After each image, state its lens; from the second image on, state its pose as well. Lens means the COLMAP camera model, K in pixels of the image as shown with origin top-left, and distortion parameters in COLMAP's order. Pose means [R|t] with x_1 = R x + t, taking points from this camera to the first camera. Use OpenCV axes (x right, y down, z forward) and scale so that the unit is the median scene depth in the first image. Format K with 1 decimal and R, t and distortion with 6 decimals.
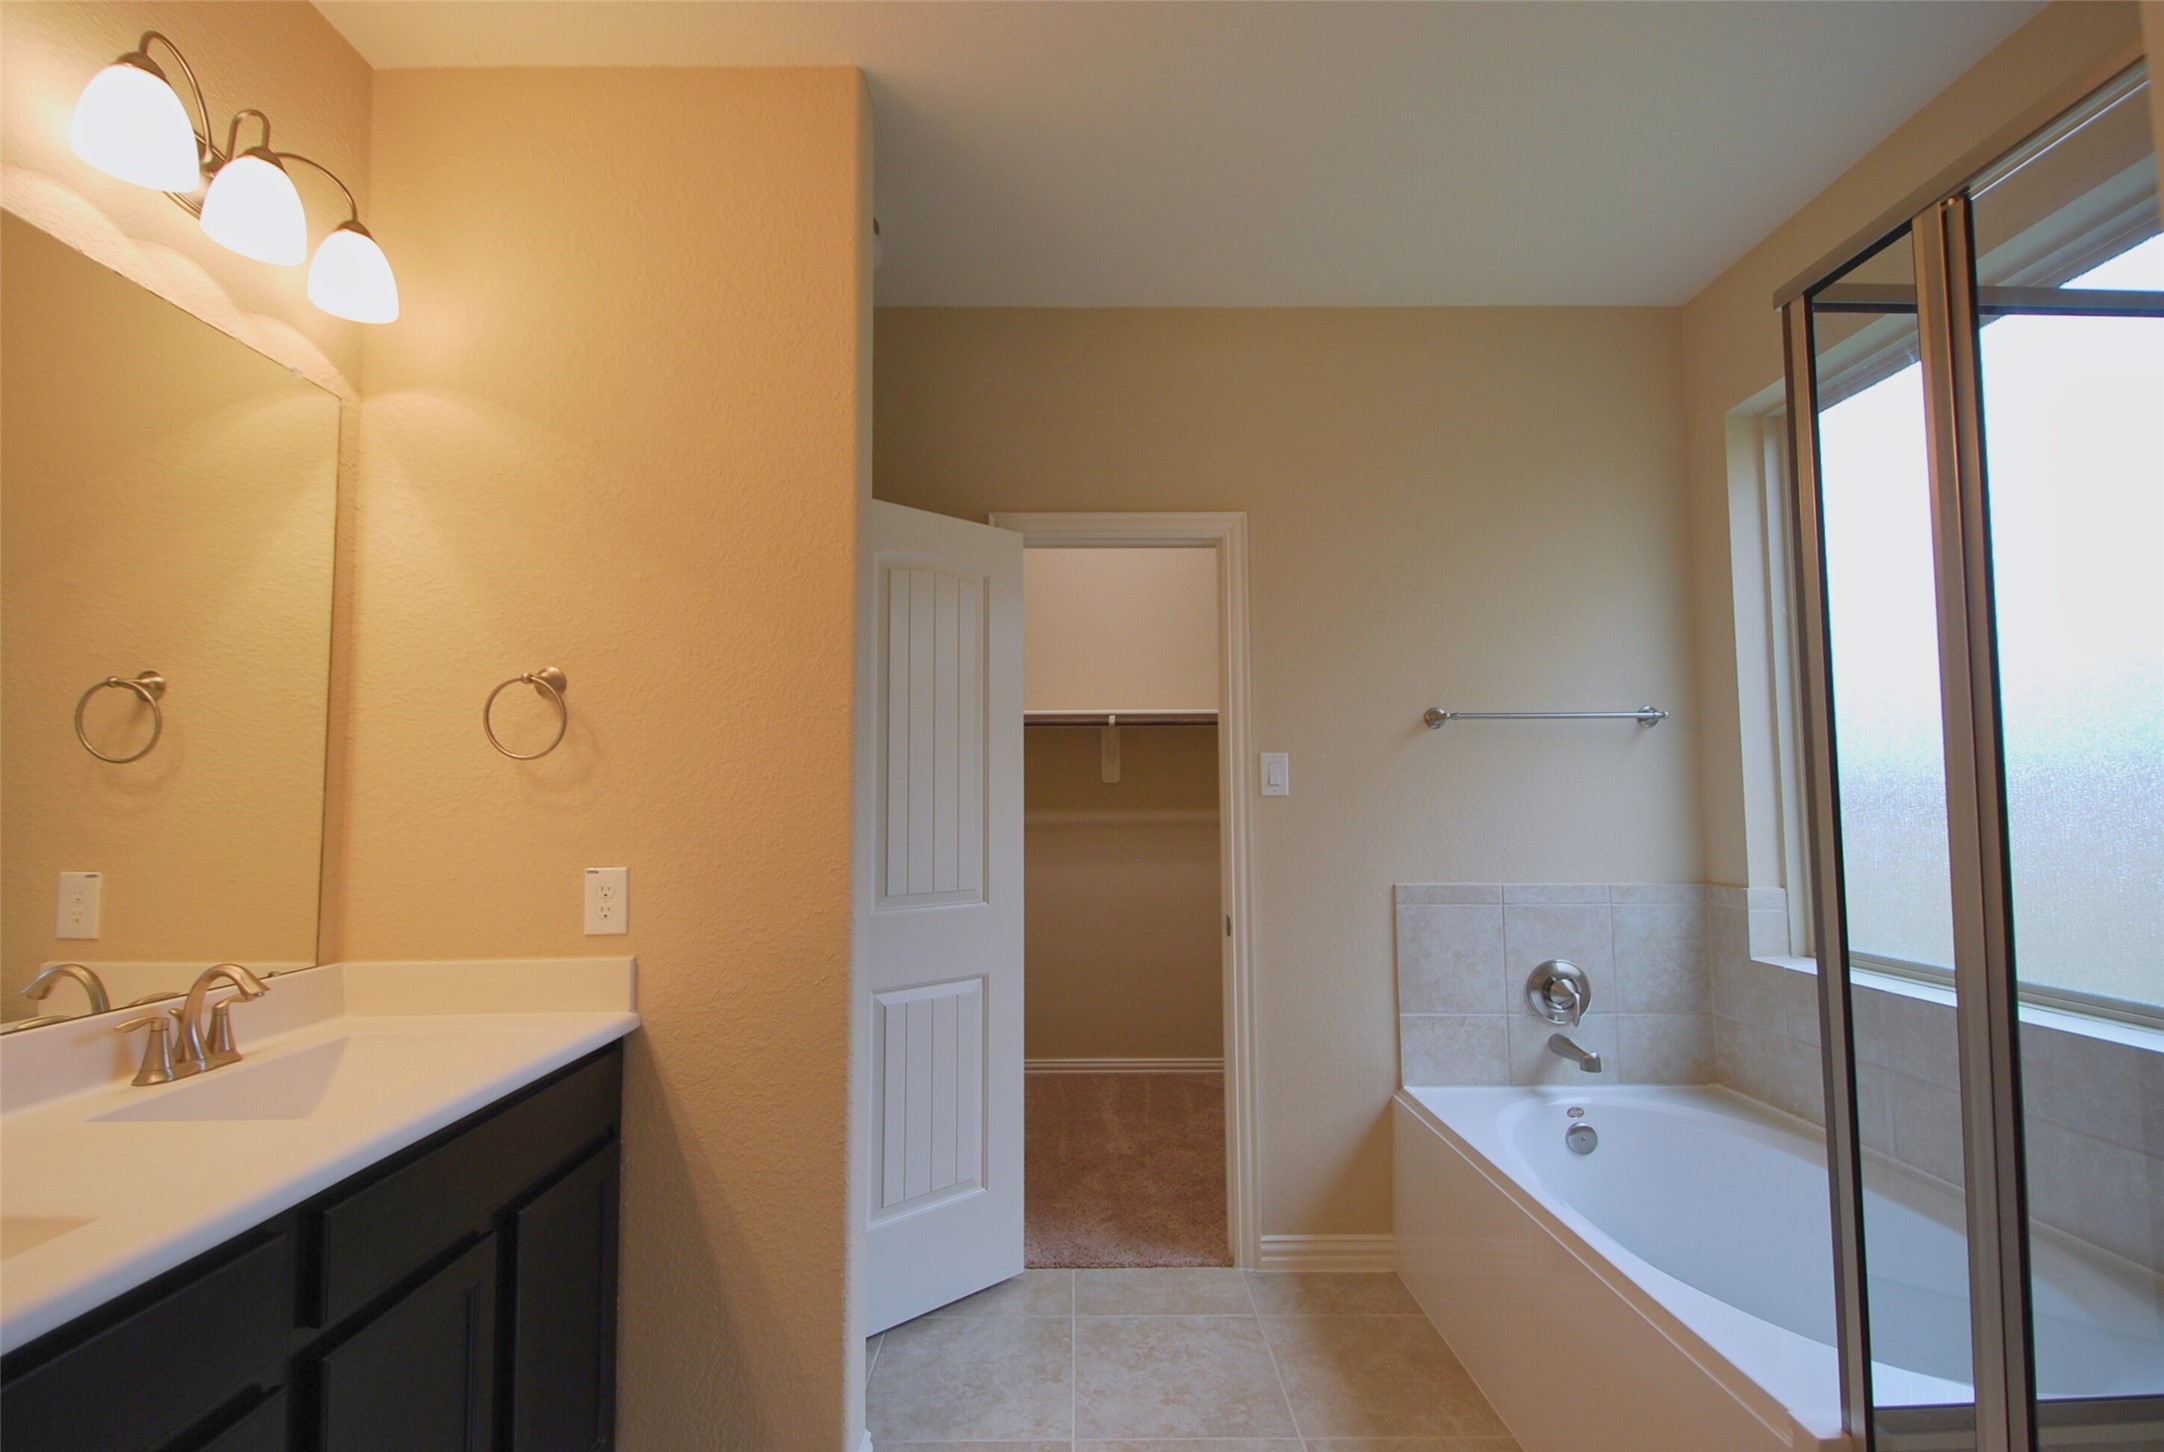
lens RADIAL K [[934.2, 0, 1082.0], [0, 934.2, 726.0], [0, 0, 1]] dist [0.030205, -0.018114]
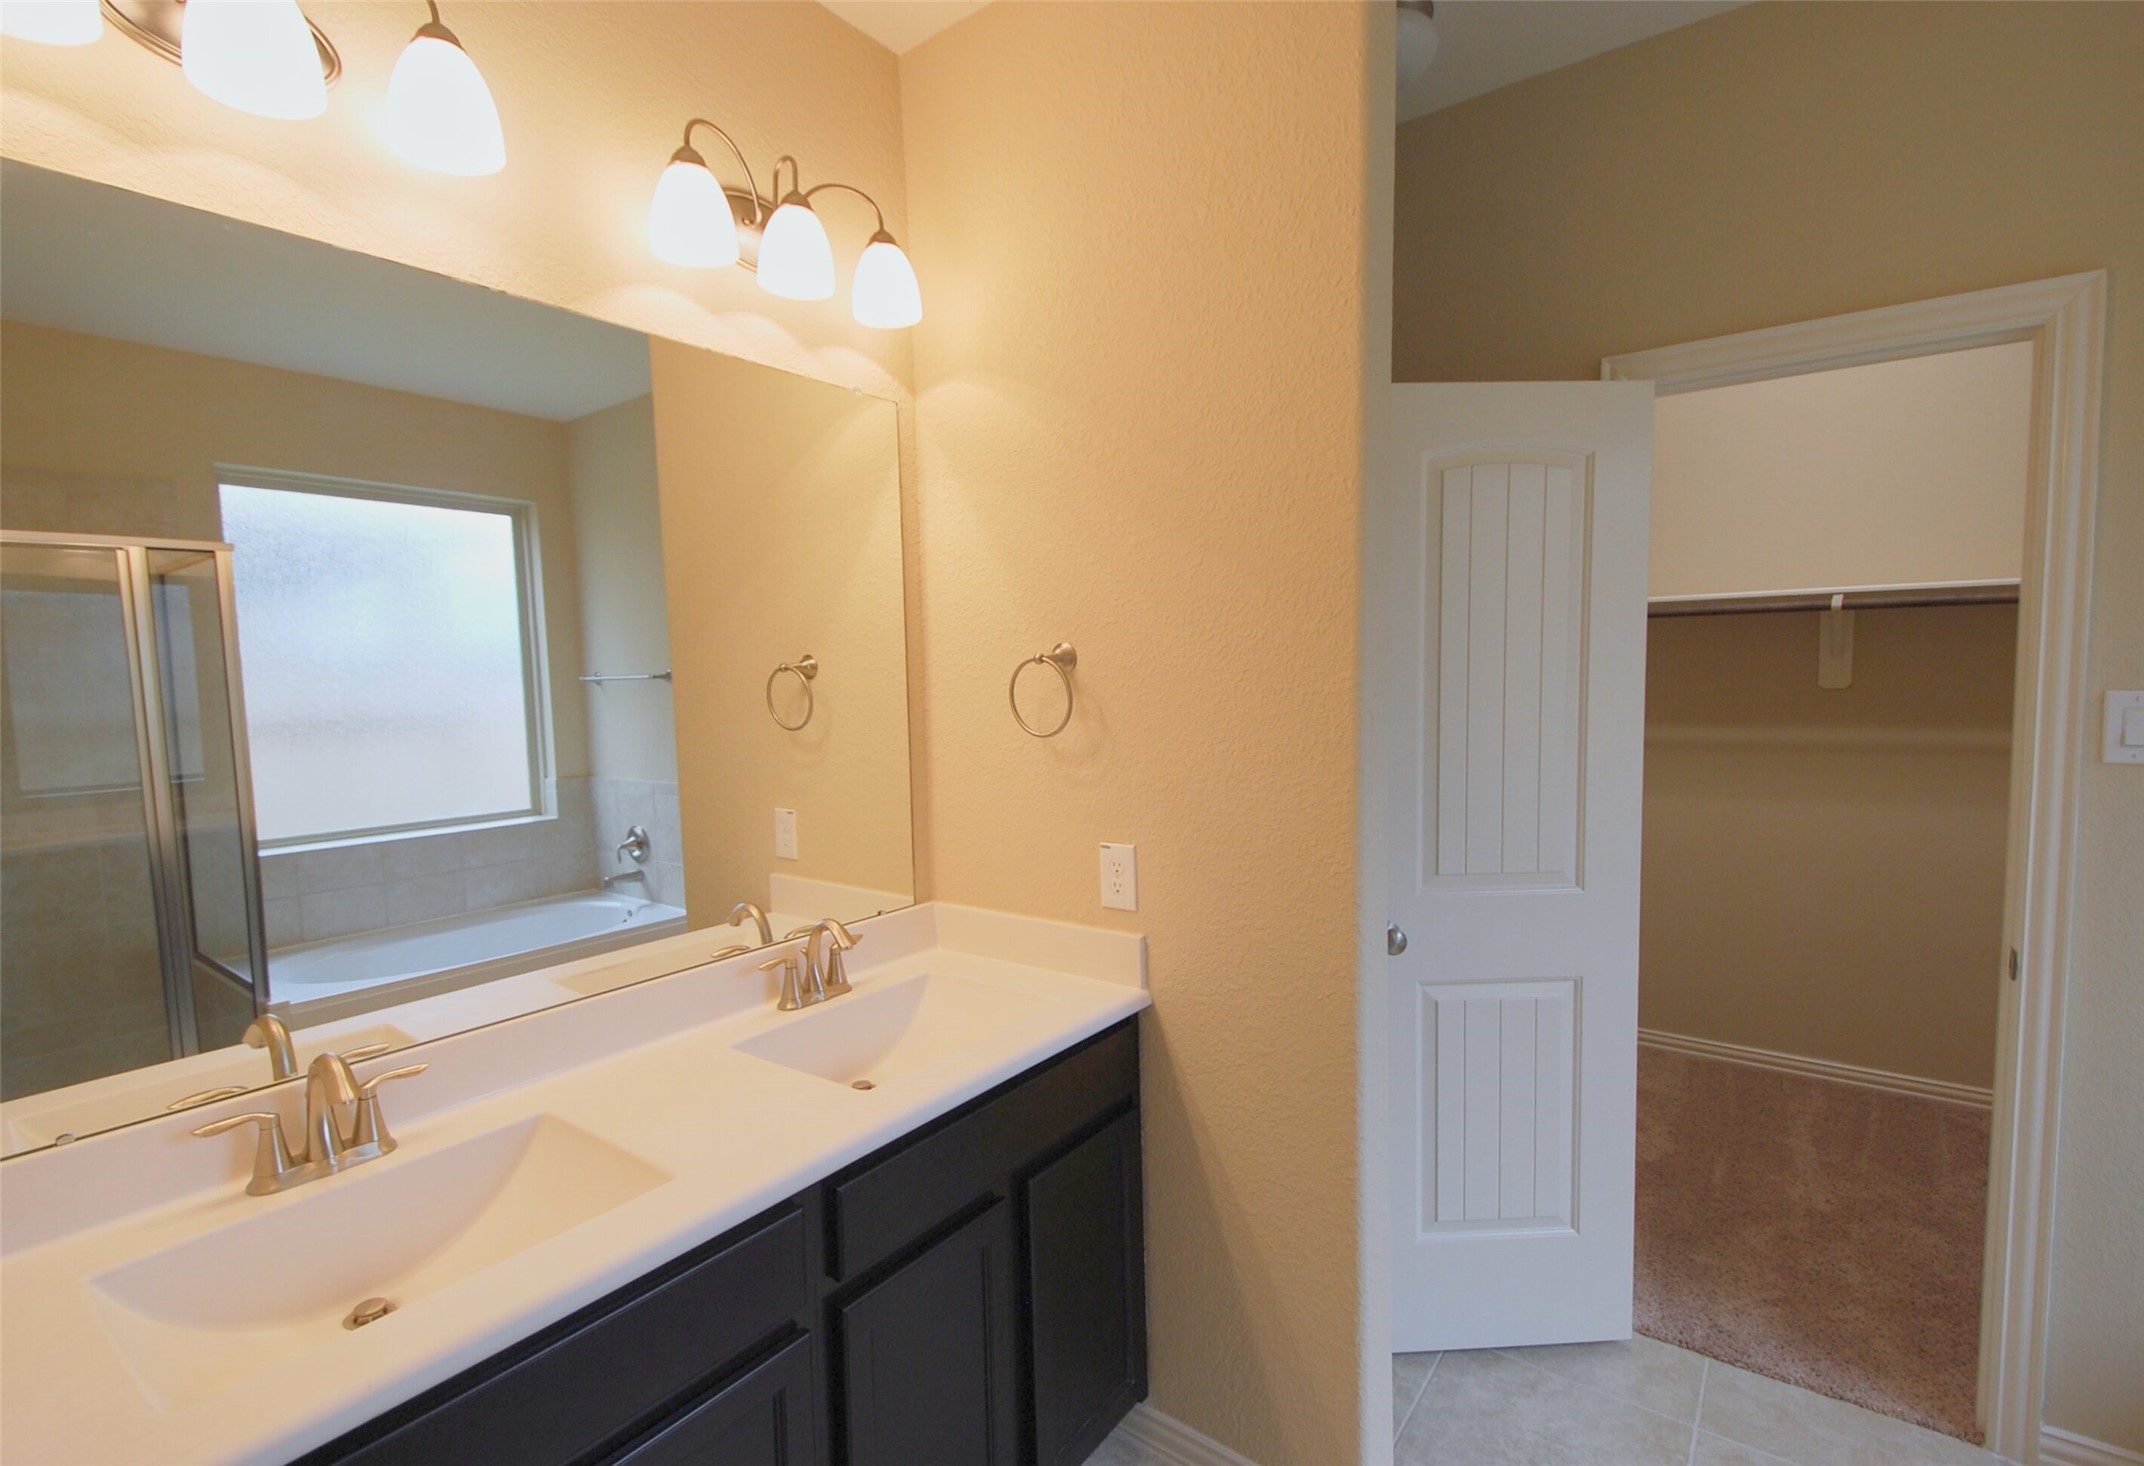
lens RADIAL K [[976.9, 0, 1072.0], [0, 976.9, 733.0], [0, 0, 1]] dist [0.039807, -0.025479]
pose [[0.797171, 0.032949, -0.602854, 0.050812], [0.054172, 0.990579, 0.125774, -0.065262], [0.601318, -0.132921, 0.787876, 0.114012]]
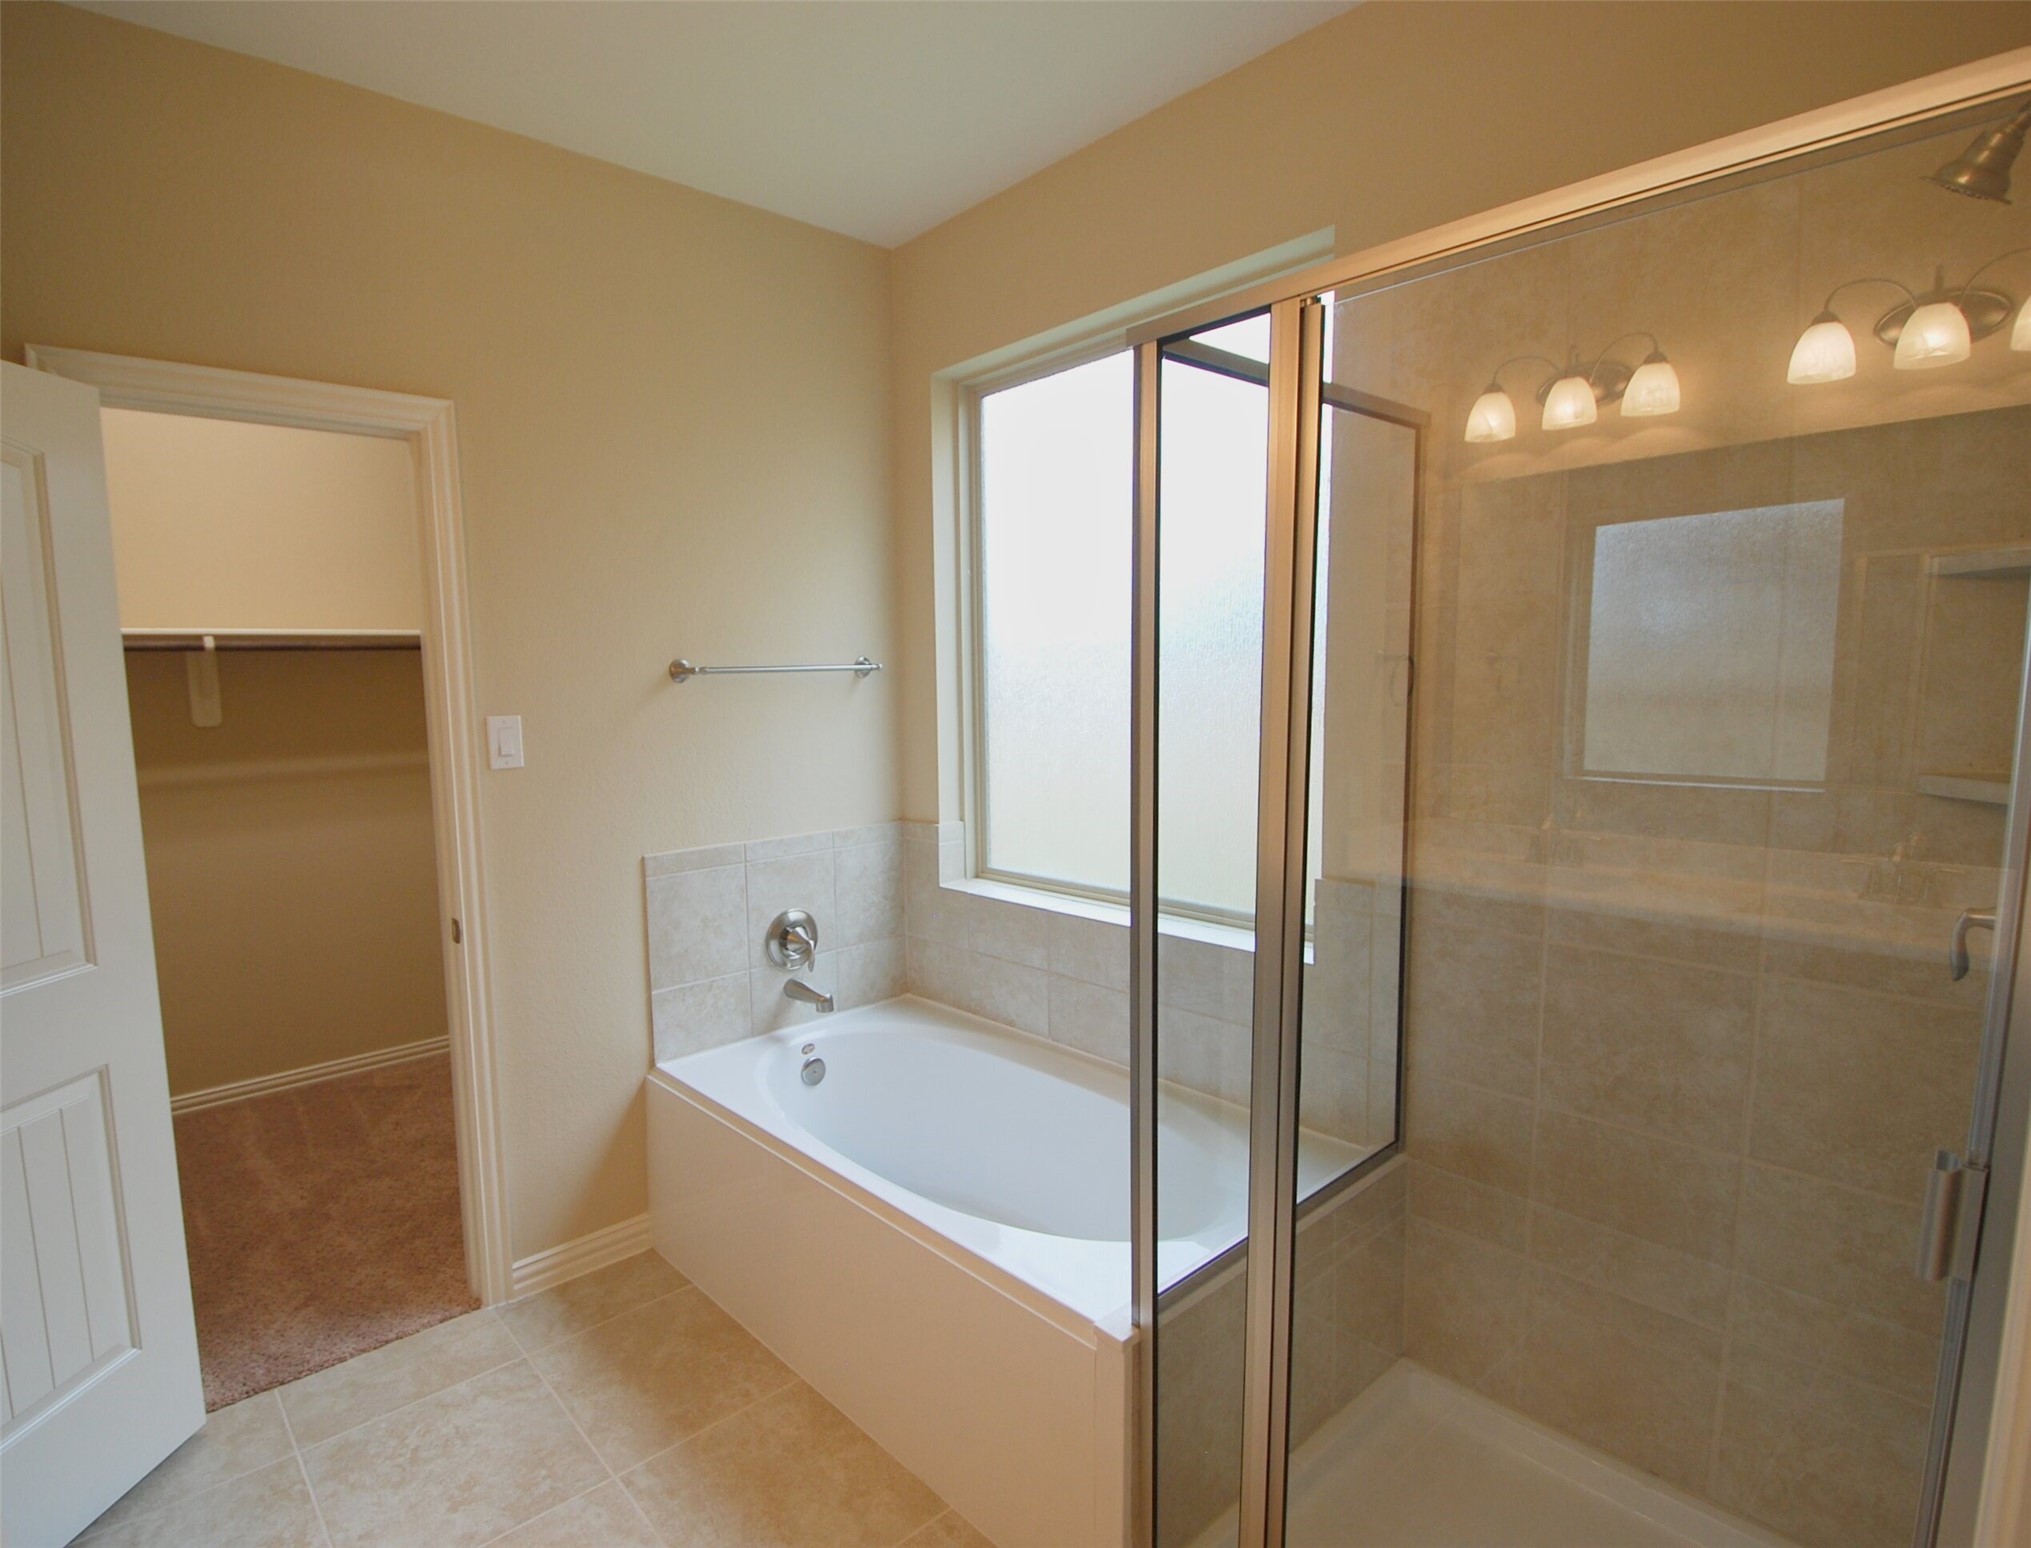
lens RADIAL K [[1016.1, 0, 872.5], [0, 1016.1, 775.8], [0, 0, 1]] dist [0.004360, -0.017820]
pose [[0.789470, -0.071979, 0.609554, -0.094530], [-0.023470, 0.988834, 0.147163, -0.063585], [-0.613341, -0.130487, 0.778965, 0.111996]]
